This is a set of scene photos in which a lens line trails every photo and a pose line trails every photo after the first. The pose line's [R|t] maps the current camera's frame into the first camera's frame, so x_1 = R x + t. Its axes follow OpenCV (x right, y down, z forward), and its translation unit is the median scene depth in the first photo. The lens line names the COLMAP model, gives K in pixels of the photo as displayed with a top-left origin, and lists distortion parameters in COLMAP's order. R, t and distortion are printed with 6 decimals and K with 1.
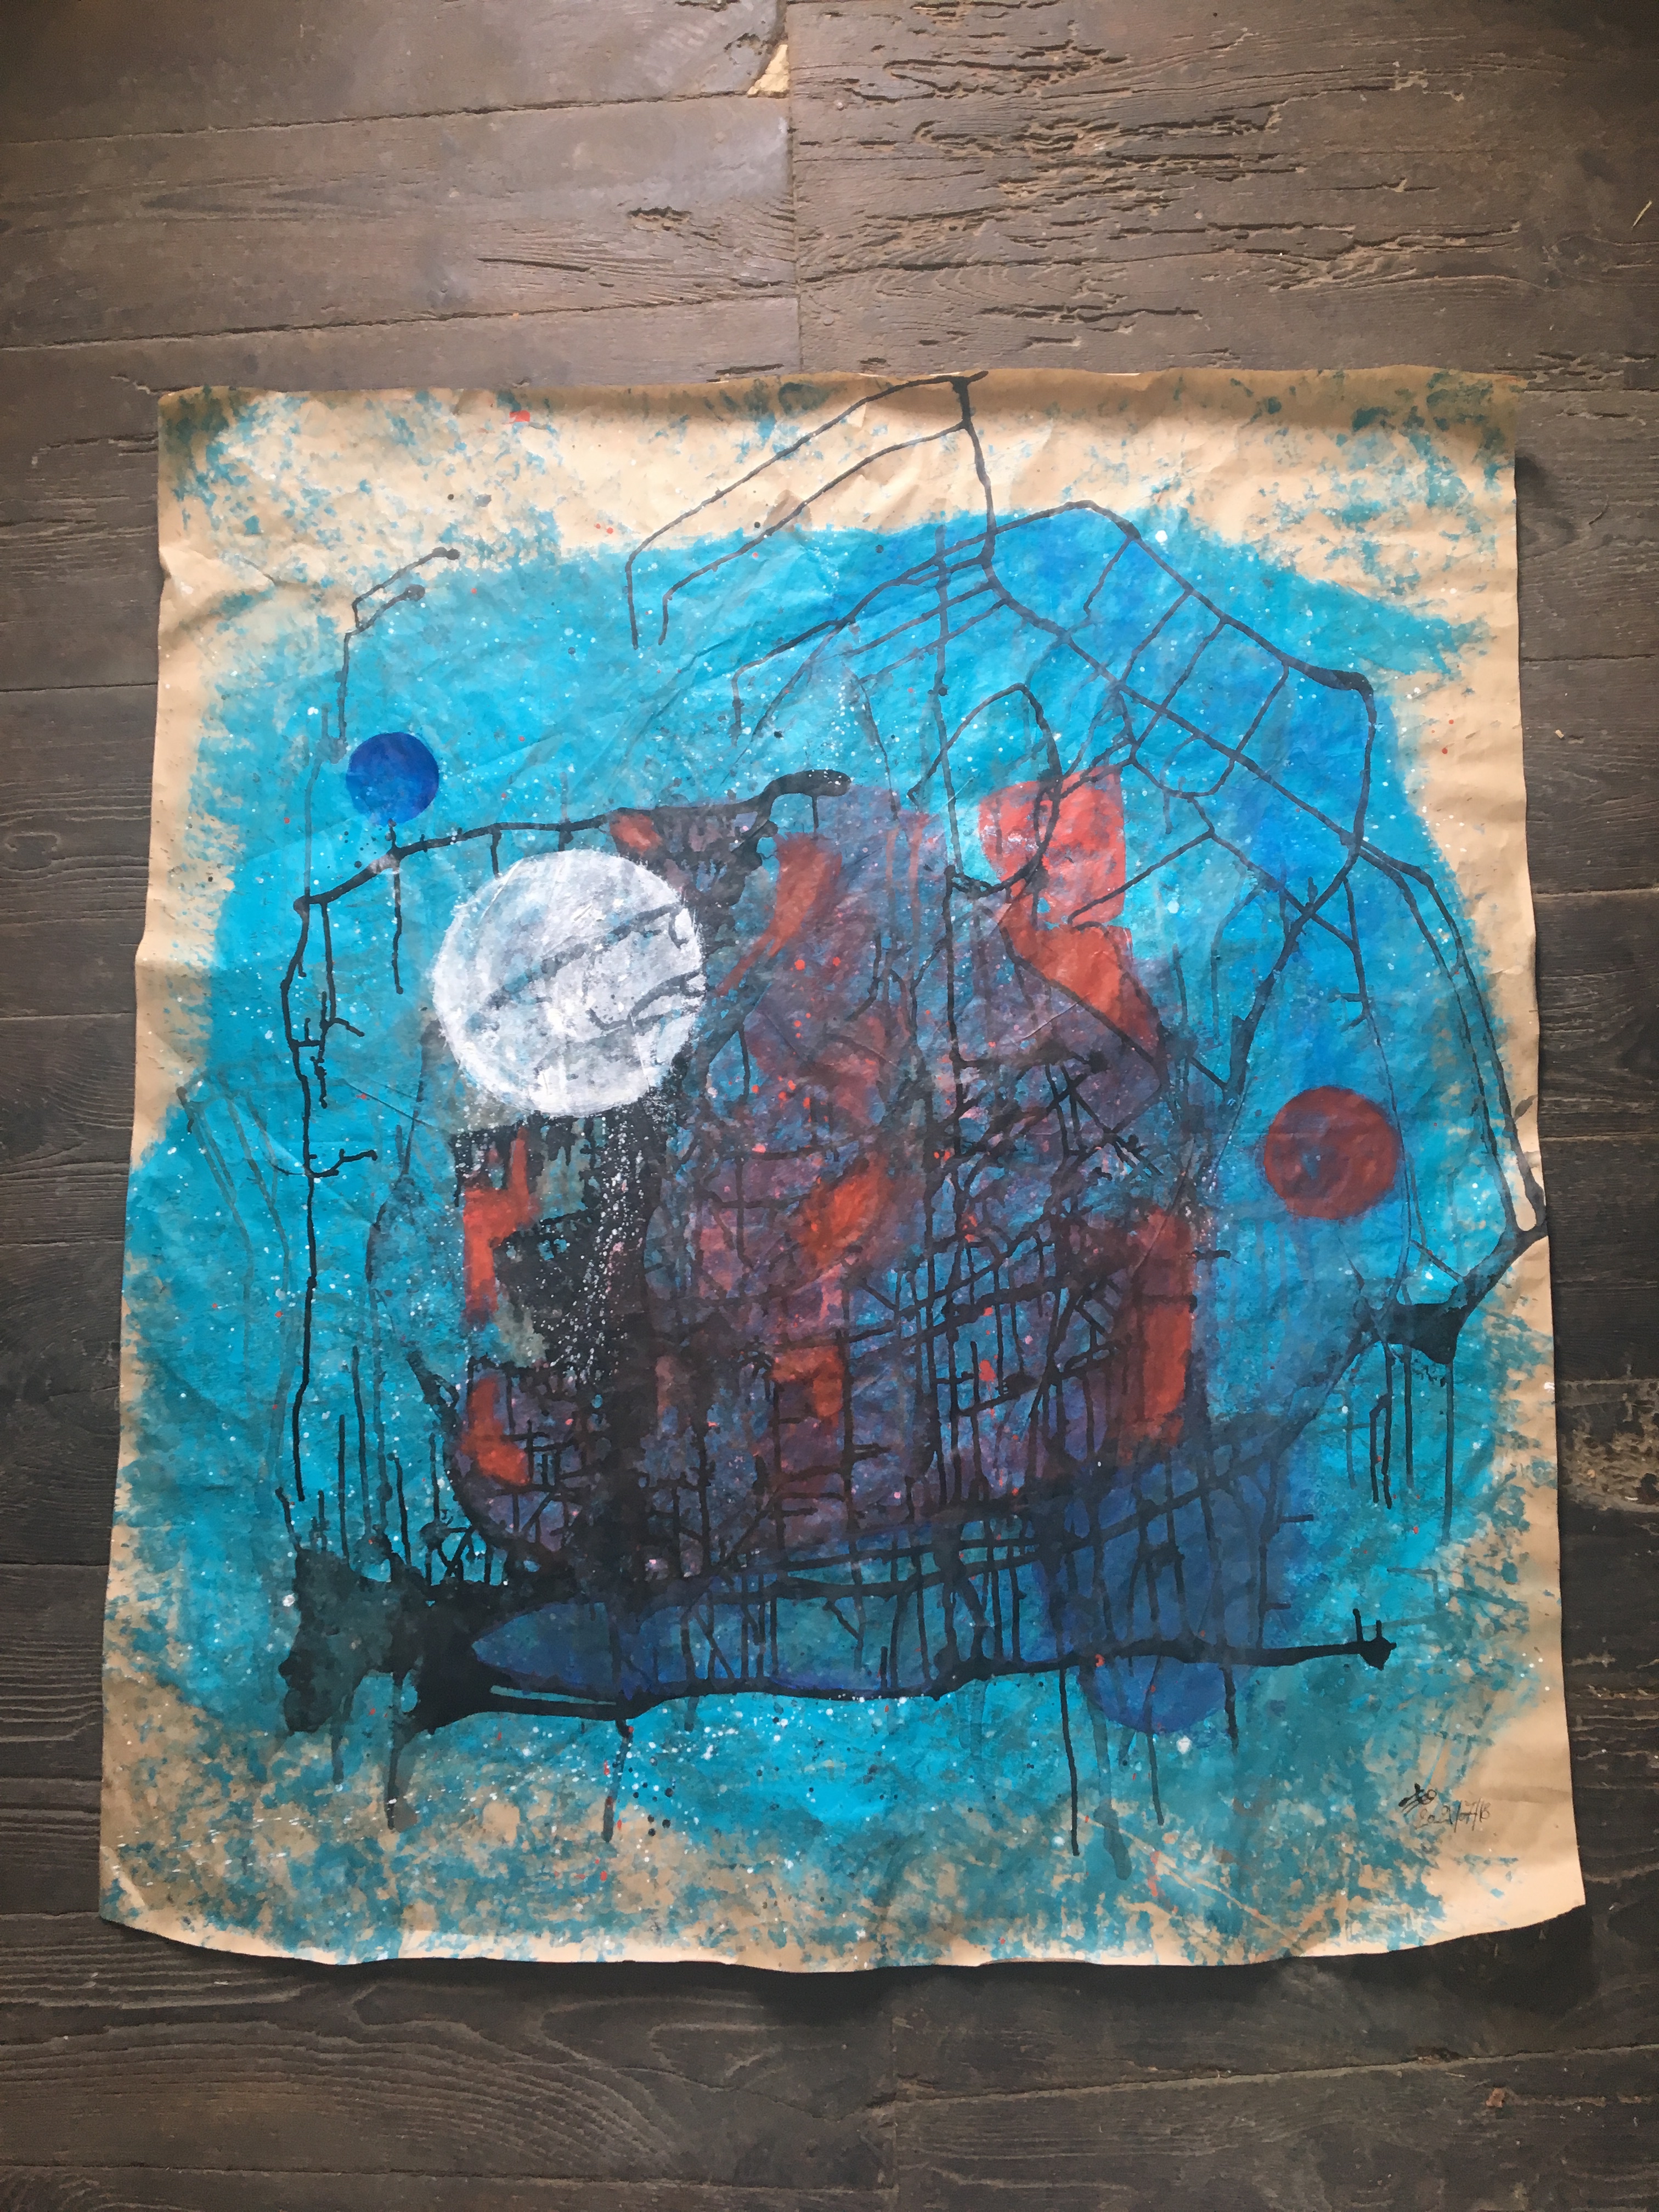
lens RADIAL K [[1864.0, 0, 826.0], [0, 1864.0, 1104.2], [0, 0, 1]] dist [0.058286, -0.076544]
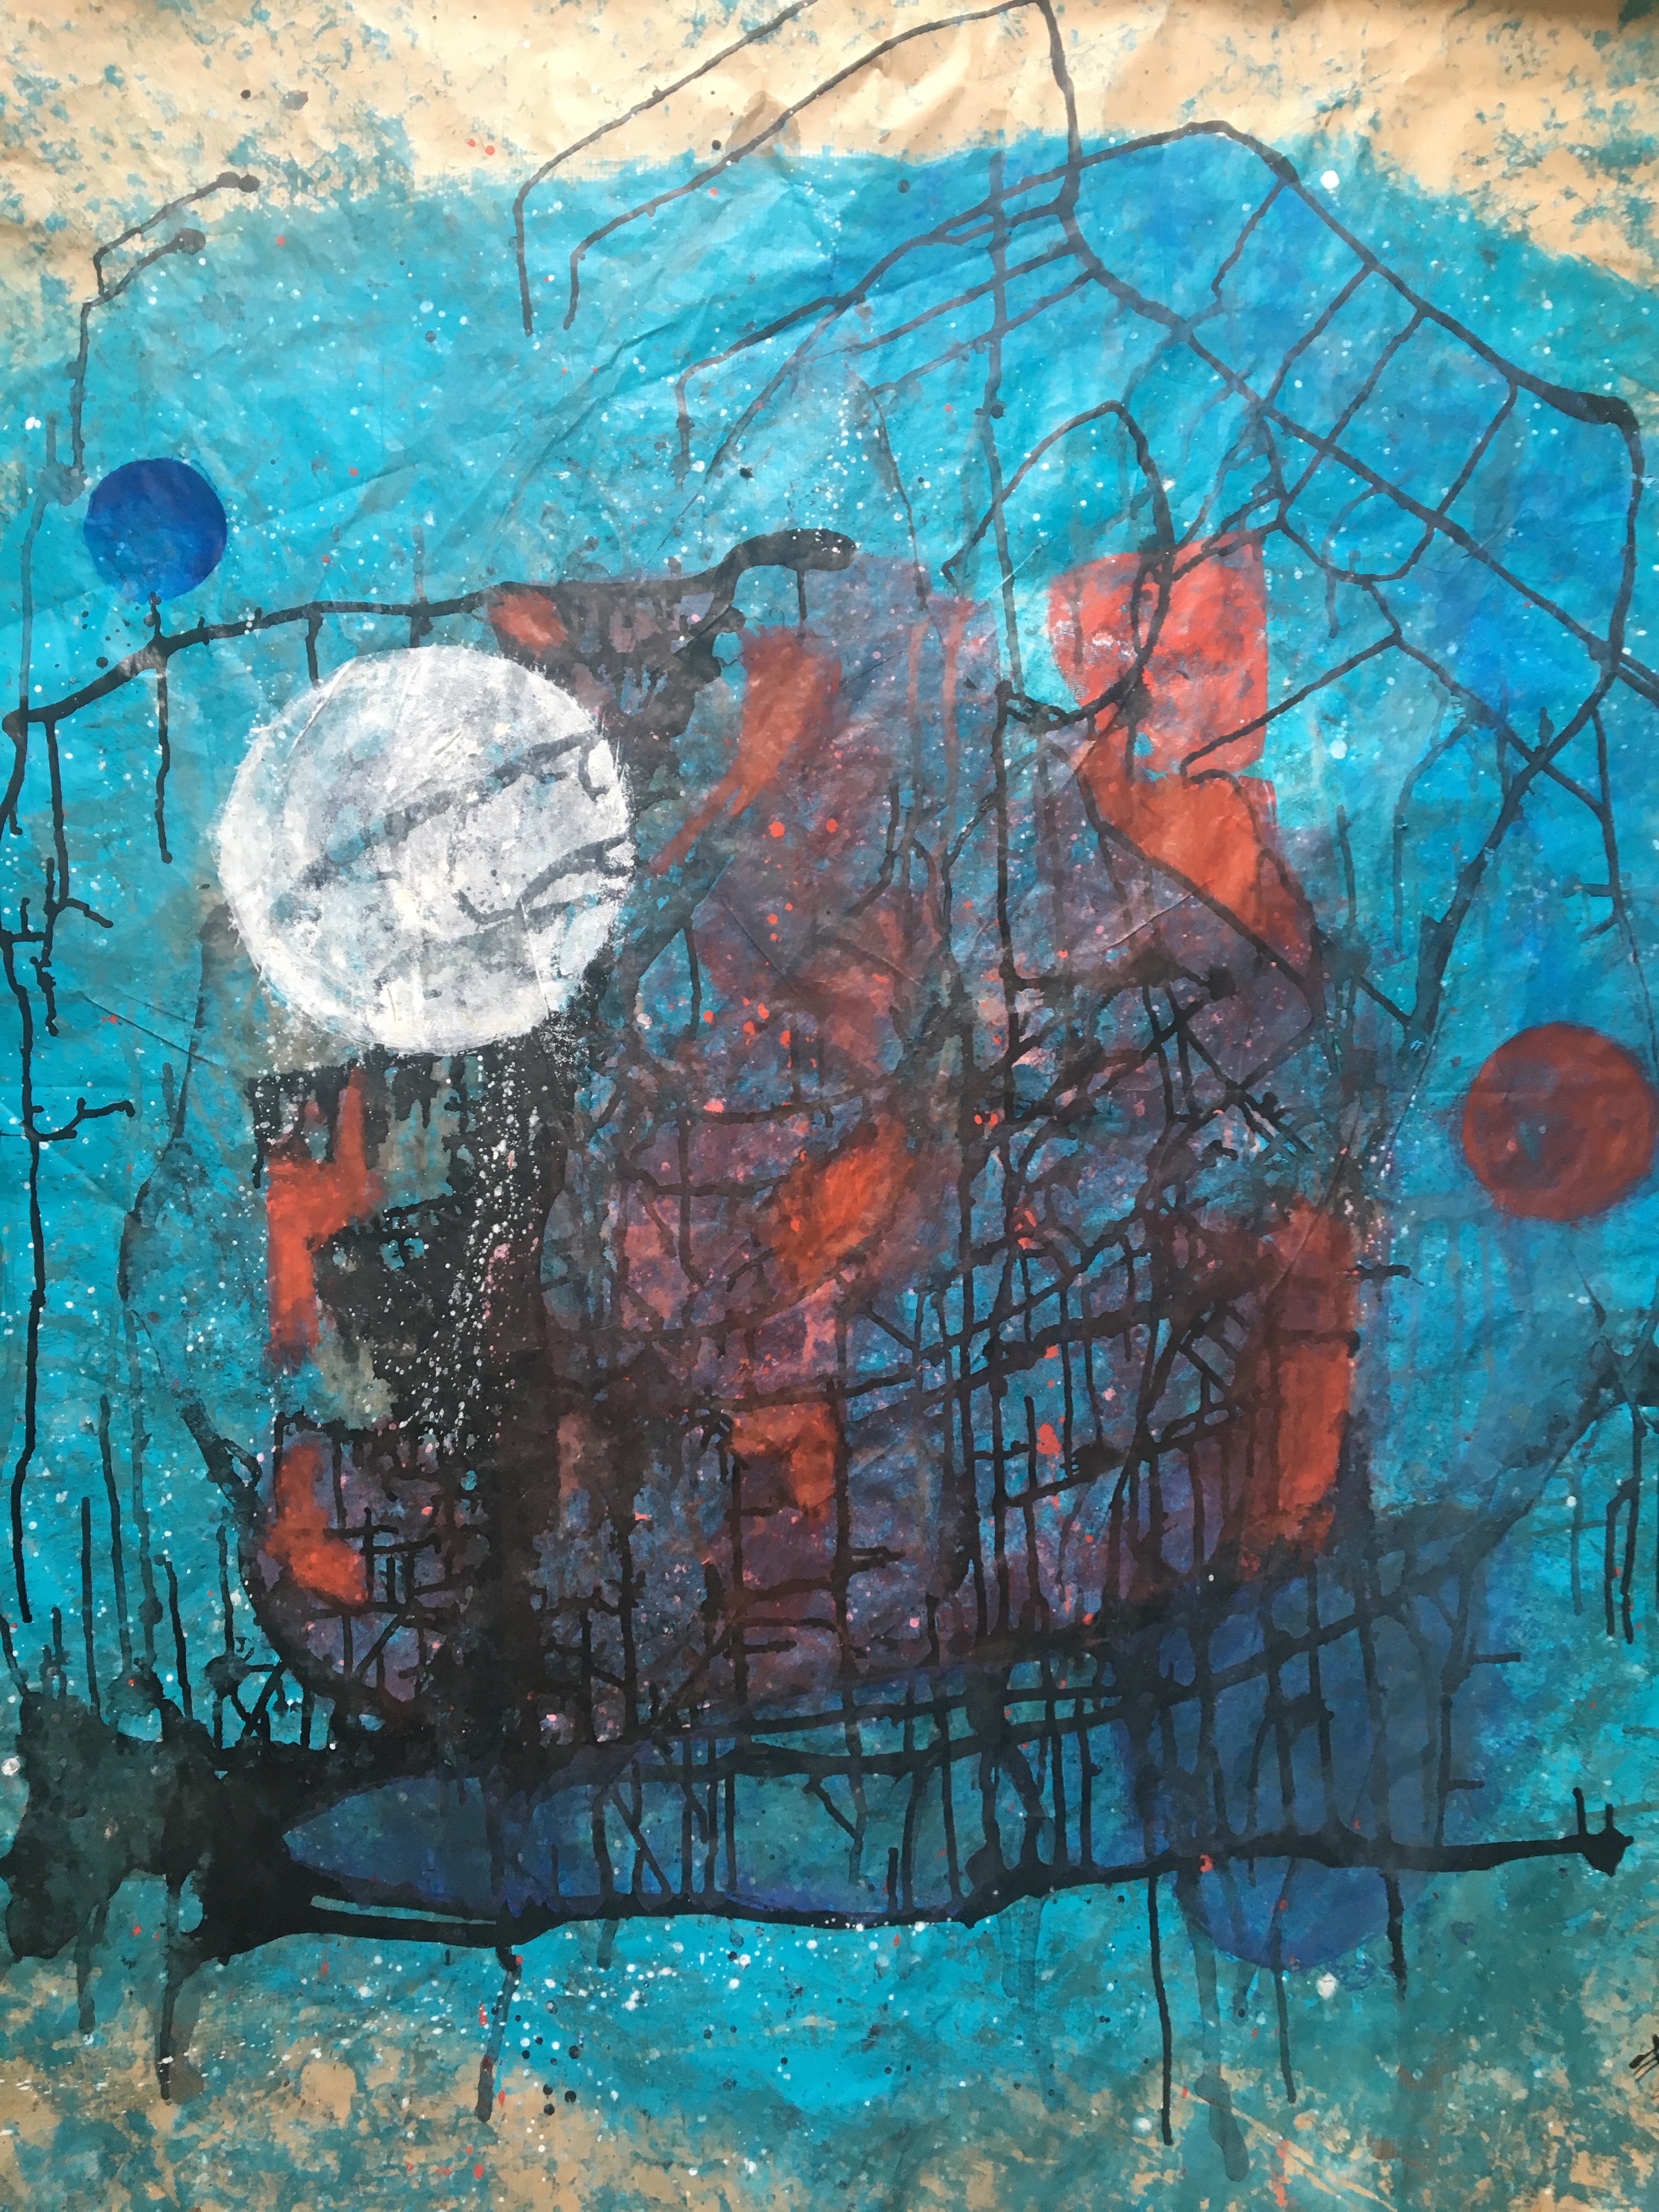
lens RADIAL K [[1864.0, 0, 827.4], [0, 1864.0, 1116.6], [0, 0, 1]] dist [0.058286, -0.076544]
pose [[0.999325, 0.010215, 0.035290, -0.018609], [-0.013322, 0.995946, 0.088960, -0.032677], [-0.034239, -0.089371, 0.995410, 0.333253]]
